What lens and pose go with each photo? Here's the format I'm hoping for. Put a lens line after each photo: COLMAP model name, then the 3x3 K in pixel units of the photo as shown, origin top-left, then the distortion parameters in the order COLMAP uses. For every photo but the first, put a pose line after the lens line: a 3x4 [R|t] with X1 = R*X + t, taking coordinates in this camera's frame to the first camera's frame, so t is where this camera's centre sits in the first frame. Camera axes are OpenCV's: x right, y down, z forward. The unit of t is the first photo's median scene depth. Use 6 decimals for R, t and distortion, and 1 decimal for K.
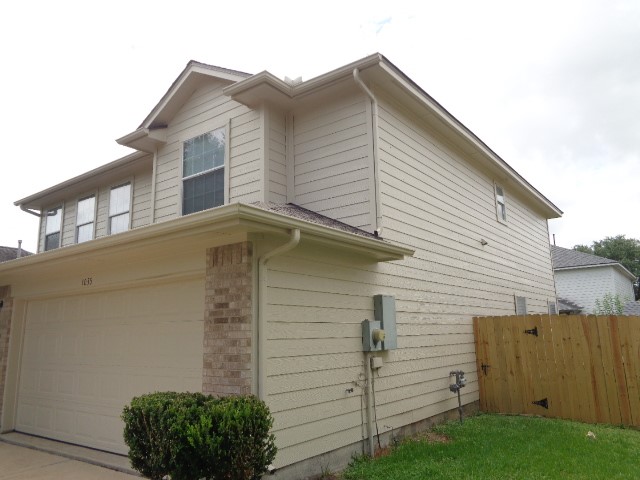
lens RADIAL K [[483.6, 0, 321.7], [0, 483.6, 239.2], [0, 0, 1]] dist [-0.005527, 0.015934]
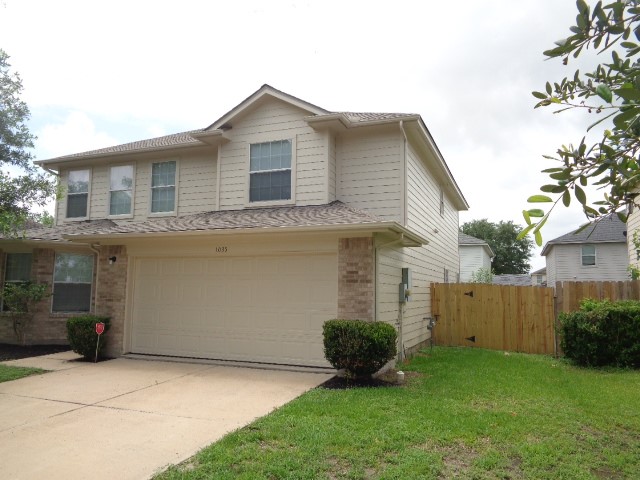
lens RADIAL K [[483.6, 0, 319.8], [0, 483.6, 242.3], [0, 0, 1]] dist [-0.005527, 0.015934]
pose [[0.965277, 0.061177, 0.253966, -0.464643], [-0.083753, 0.993346, 0.079048, -0.058961], [-0.247440, -0.097574, 0.963978, -0.383557]]
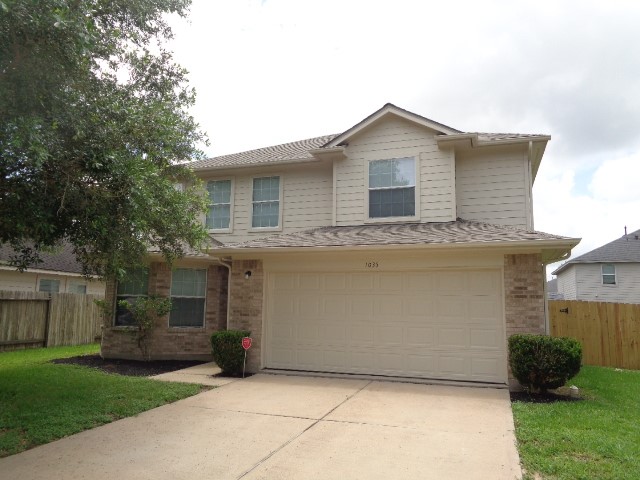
lens RADIAL K [[483.6, 0, 317.9], [0, 483.6, 241.0], [0, 0, 1]] dist [-0.005527, 0.015934]
pose [[0.954560, 0.080898, 0.286827, -0.869965], [-0.095759, 0.994674, 0.038143, -0.018543], [-0.282214, -0.063876, 0.957223, -0.286022]]
